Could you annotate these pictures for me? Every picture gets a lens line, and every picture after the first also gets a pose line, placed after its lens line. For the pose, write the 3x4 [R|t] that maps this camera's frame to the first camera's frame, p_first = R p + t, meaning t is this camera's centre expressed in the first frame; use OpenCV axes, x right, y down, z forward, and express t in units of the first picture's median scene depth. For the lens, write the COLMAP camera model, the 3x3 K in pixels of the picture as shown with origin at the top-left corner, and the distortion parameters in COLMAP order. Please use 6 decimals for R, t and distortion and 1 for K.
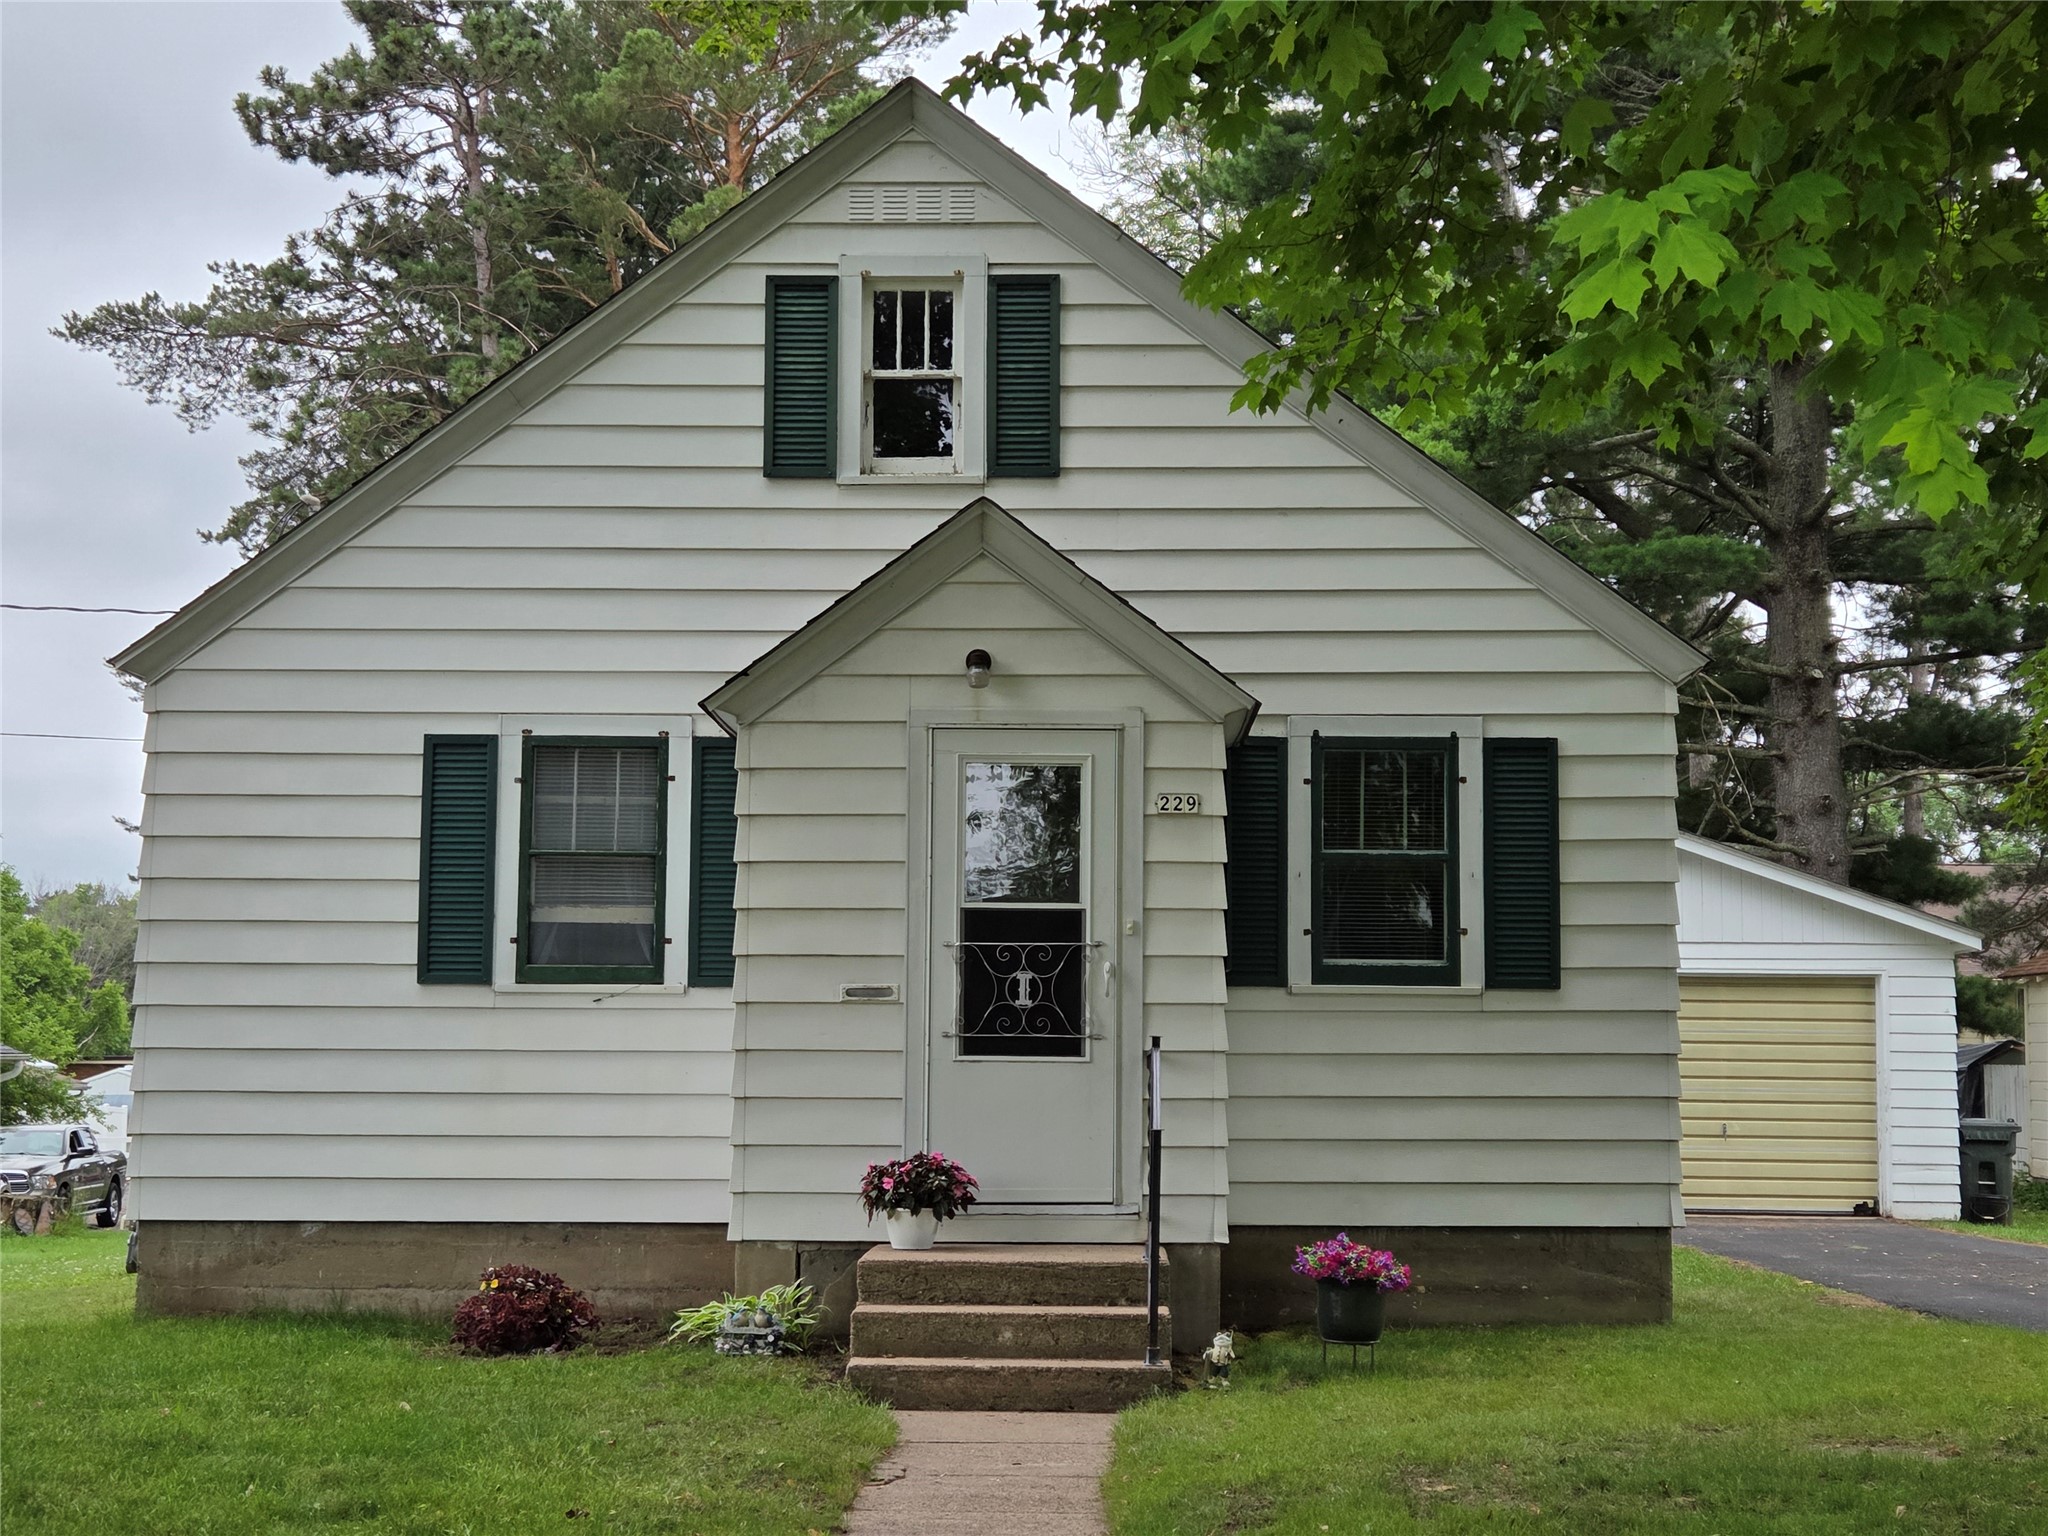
lens RADIAL K [[3011.1, 0, 1024.0], [0, 3011.1, 768.0], [0, 0, 1]] dist [0.103829, -0.081343]
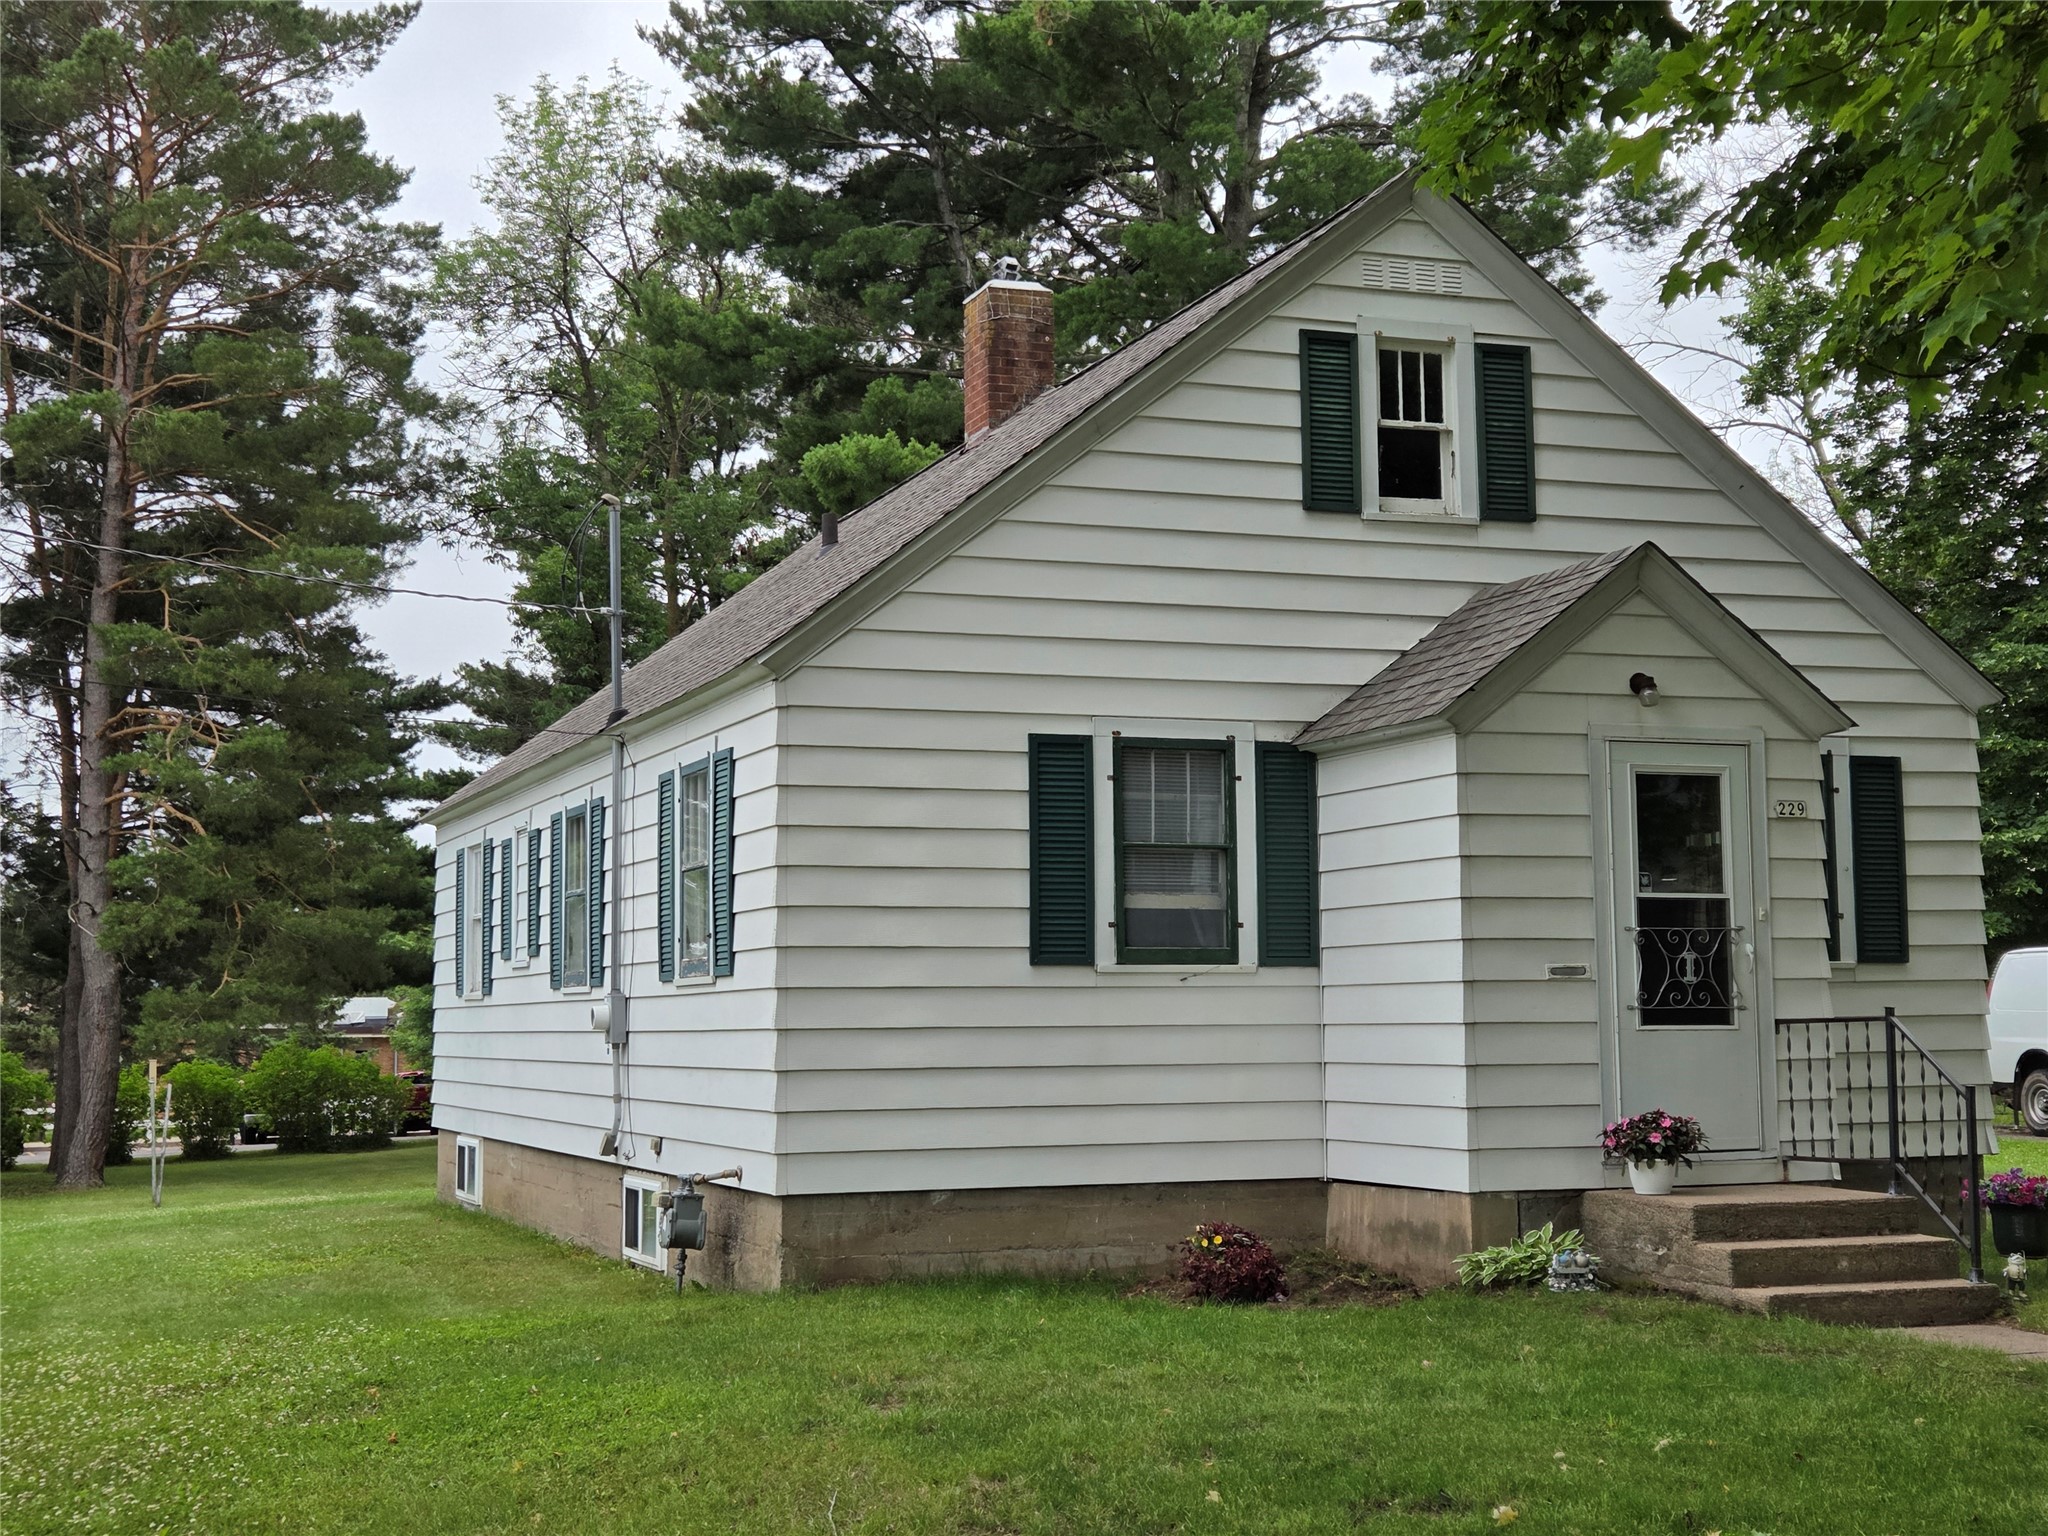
lens RADIAL K [[2677.5, 0, 1024.0], [0, 2677.5, 768.0], [0, 0, 1]] dist [0.083860, -0.019231]
pose [[0.930750, 0.017005, 0.365260, -0.552067], [-0.018161, 0.999835, -0.000271, 0.001368], [-0.365205, -0.006381, 0.930905, 0.114122]]
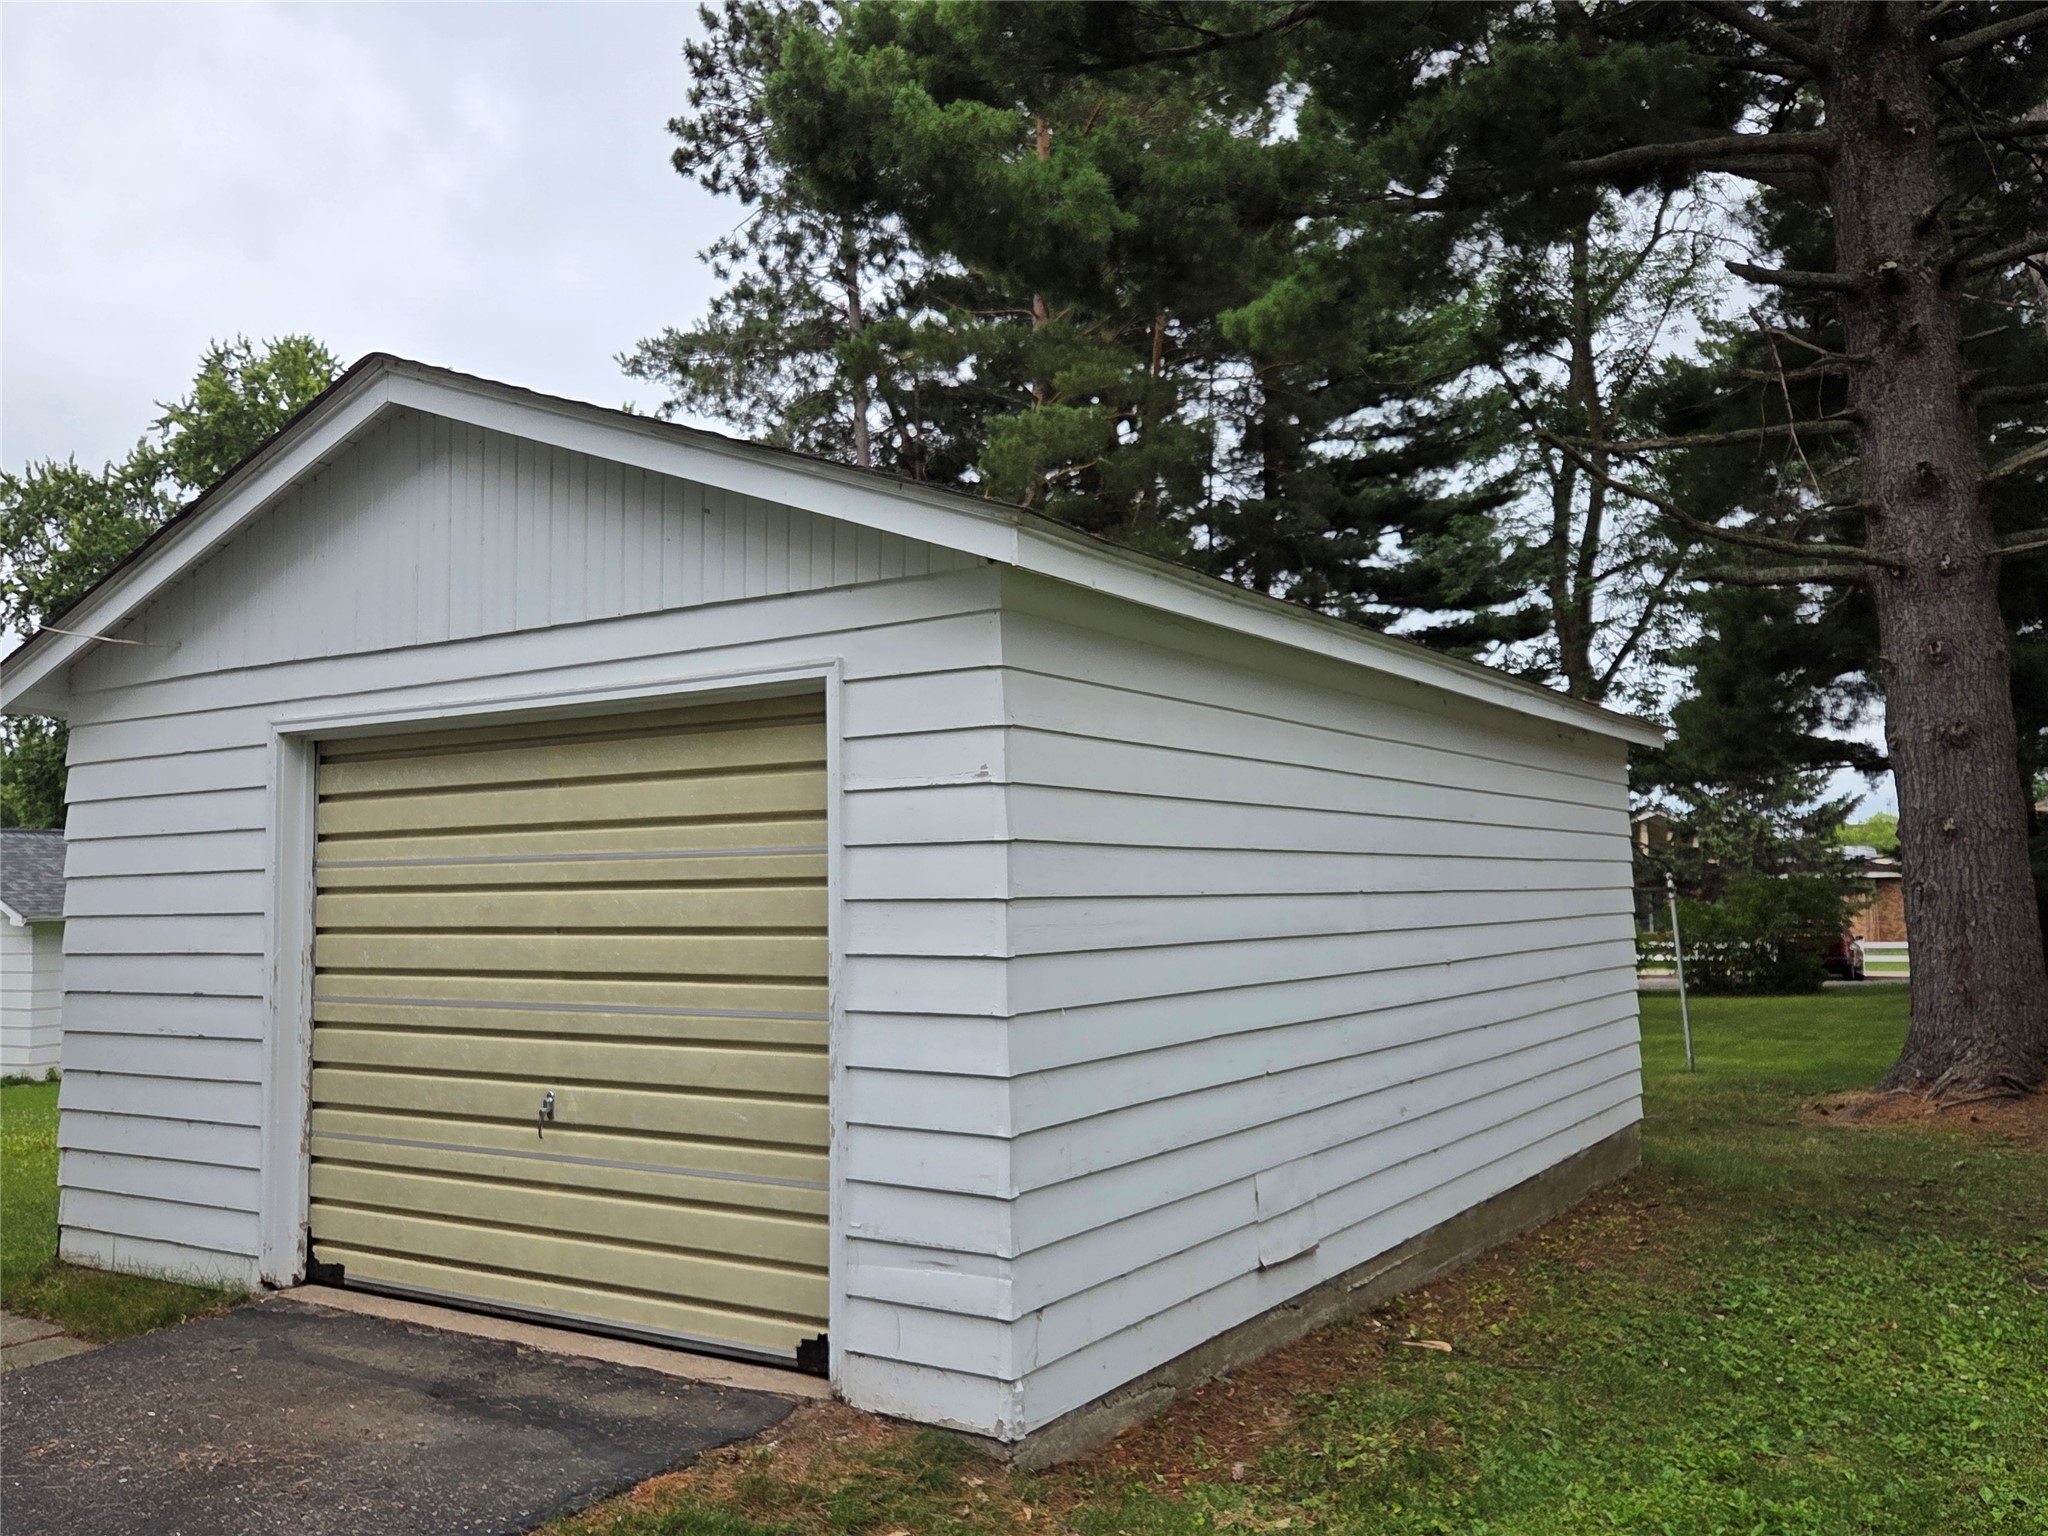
lens RADIAL K [[1690.0, 0, 1024.0], [0, 1690.0, 768.0], [0, 0, 1]] dist [0.014409, 0.006287]
pose [[0.849277, -0.060714, -0.524445, 0.756948], [0.073072, 0.997323, 0.002873, 0.149827], [0.522867, -0.040762, 0.851439, 1.601066]]
